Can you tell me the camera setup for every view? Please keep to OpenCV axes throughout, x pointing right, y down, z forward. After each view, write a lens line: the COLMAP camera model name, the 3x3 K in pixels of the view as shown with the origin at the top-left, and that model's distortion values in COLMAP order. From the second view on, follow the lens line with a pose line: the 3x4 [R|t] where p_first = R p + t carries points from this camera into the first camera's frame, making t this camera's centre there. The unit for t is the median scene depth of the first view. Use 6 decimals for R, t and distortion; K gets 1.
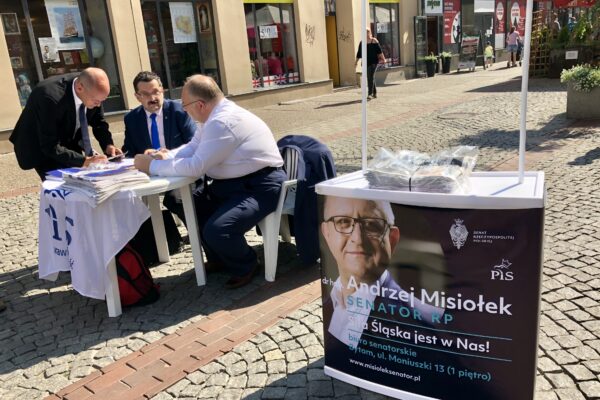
lens RADIAL K [[513.5, 0, 300.0], [0, 513.5, 200.0], [0, 0, 1]] dist [0.012615, -0.009841]
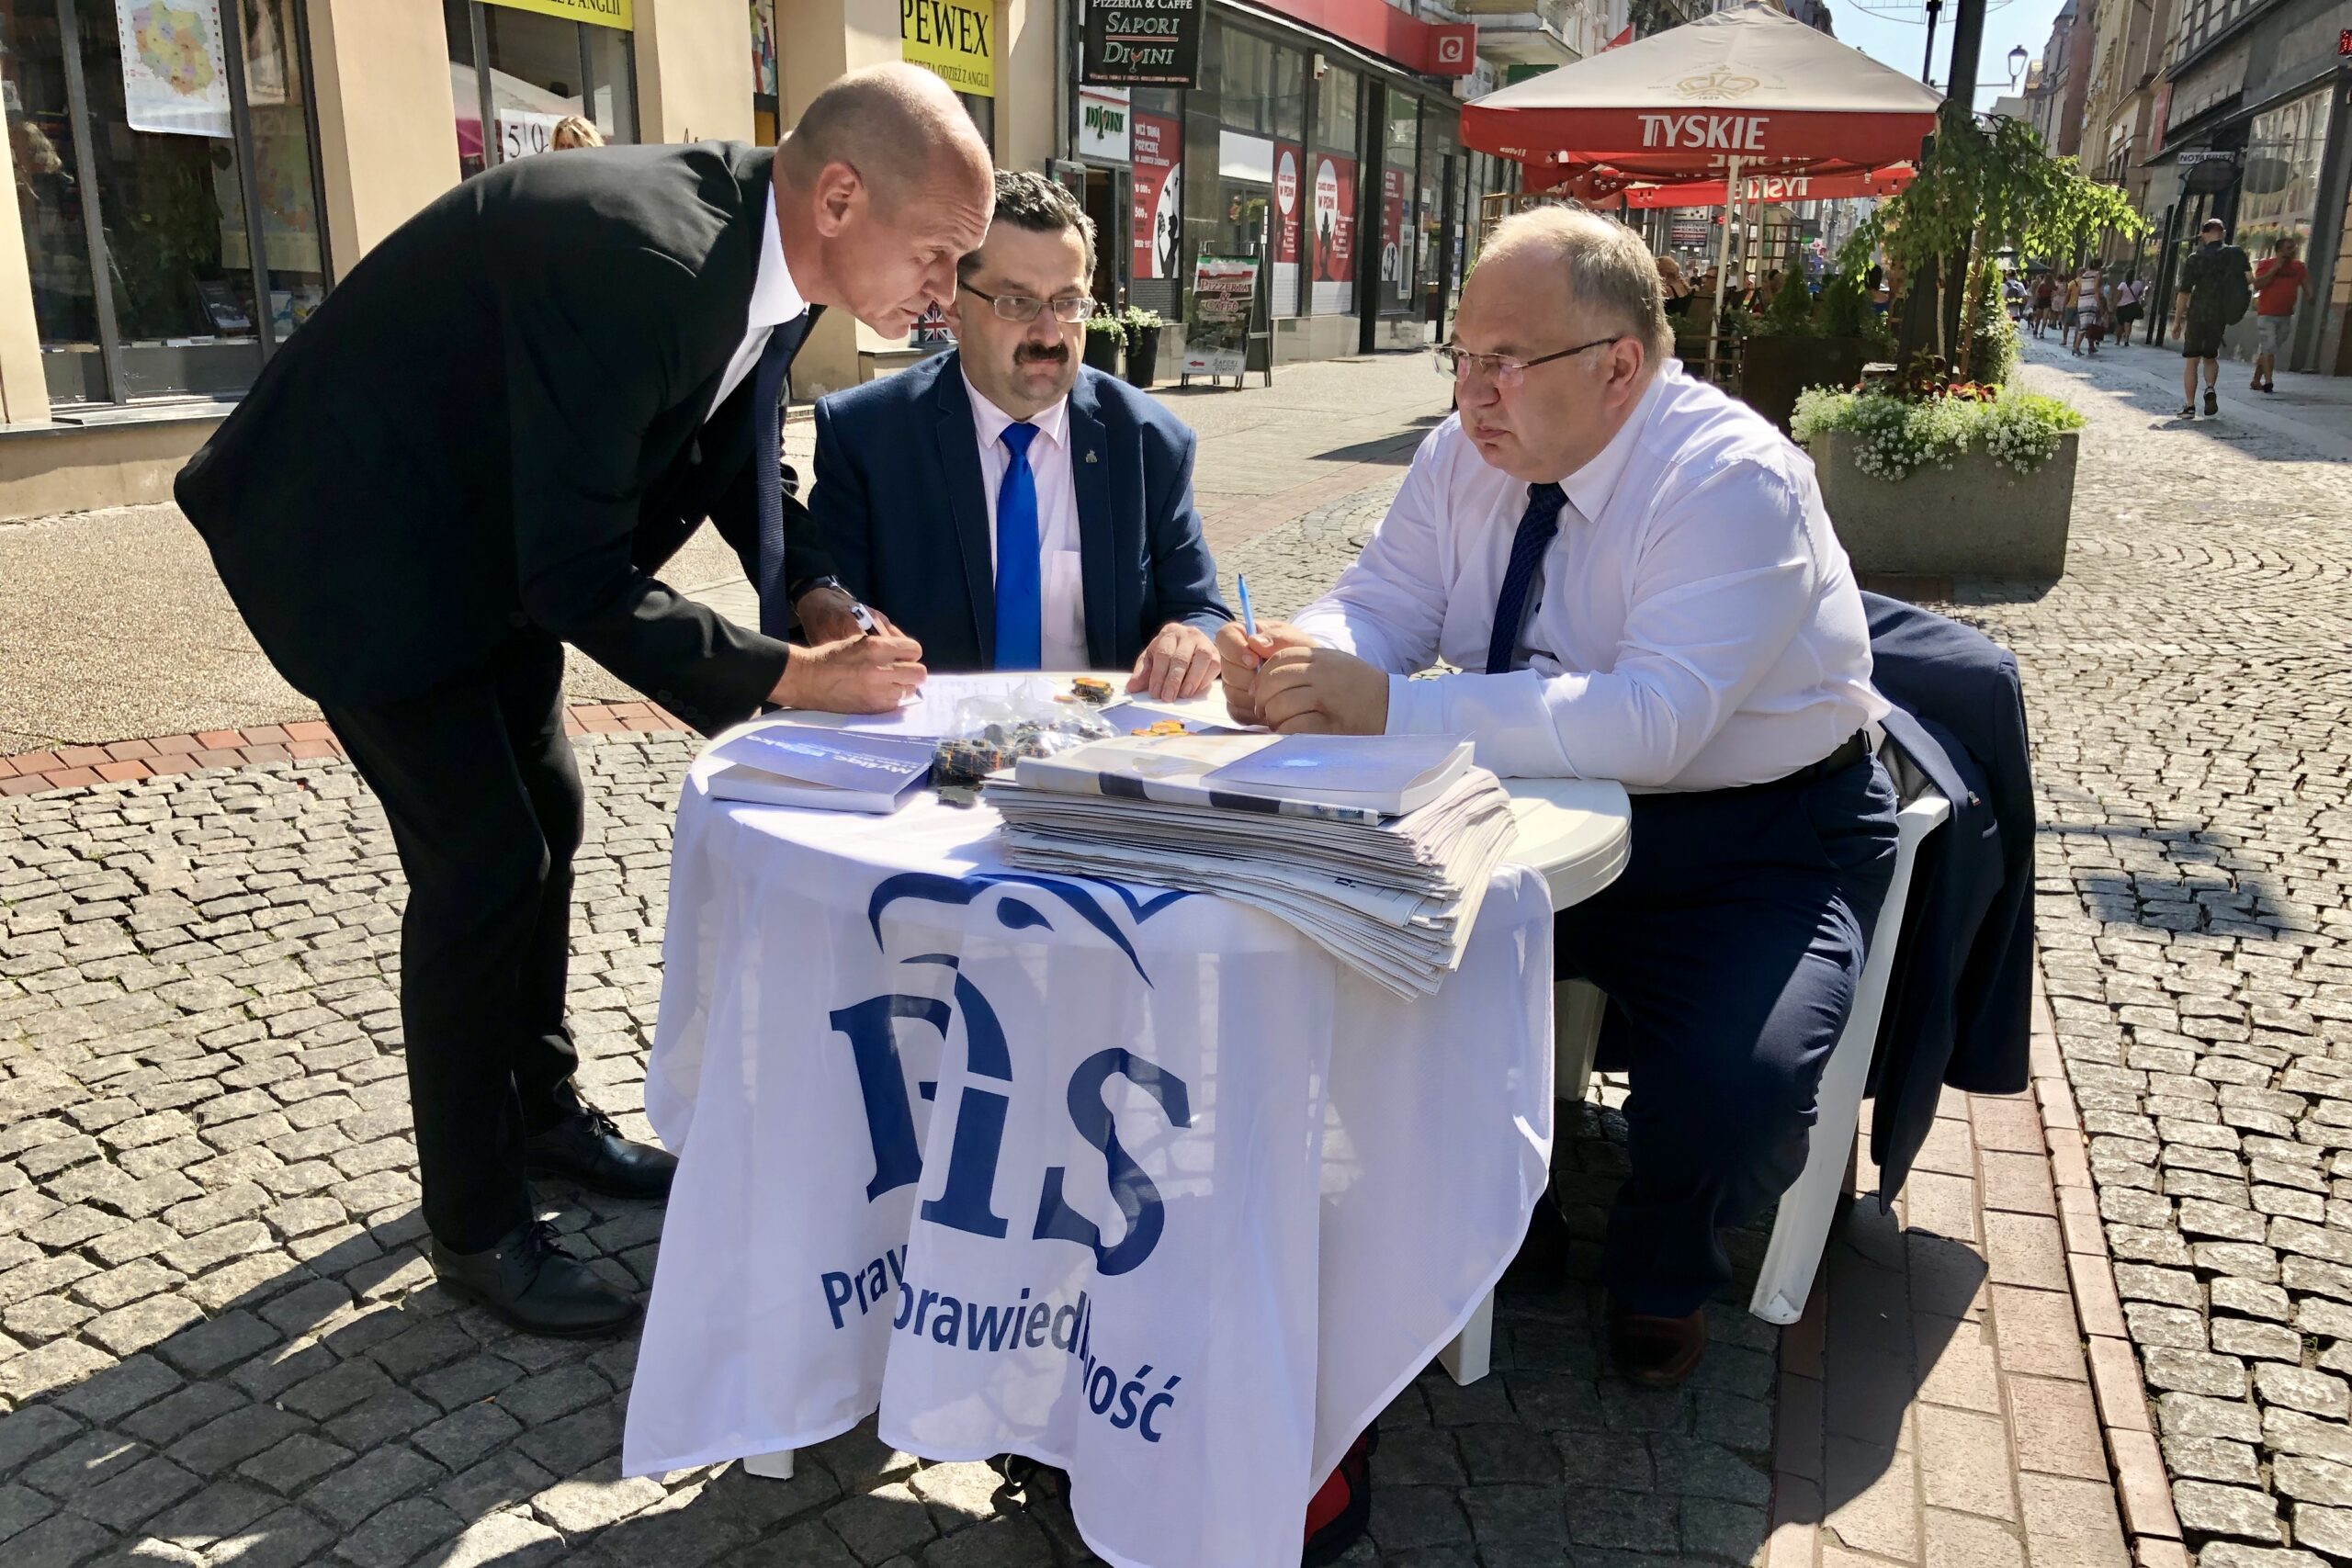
lens RADIAL K [[1950.7, 0, 1117.3], [0, 1950.7, 788.3], [0, 0, 1]] dist [-0.002703, -0.007108]
pose [[0.919249, -0.001534, 0.393674, -0.592151], [0.017027, 0.999212, -0.035867, -0.022986], [-0.393309, 0.039674, 0.918550, 0.445122]]
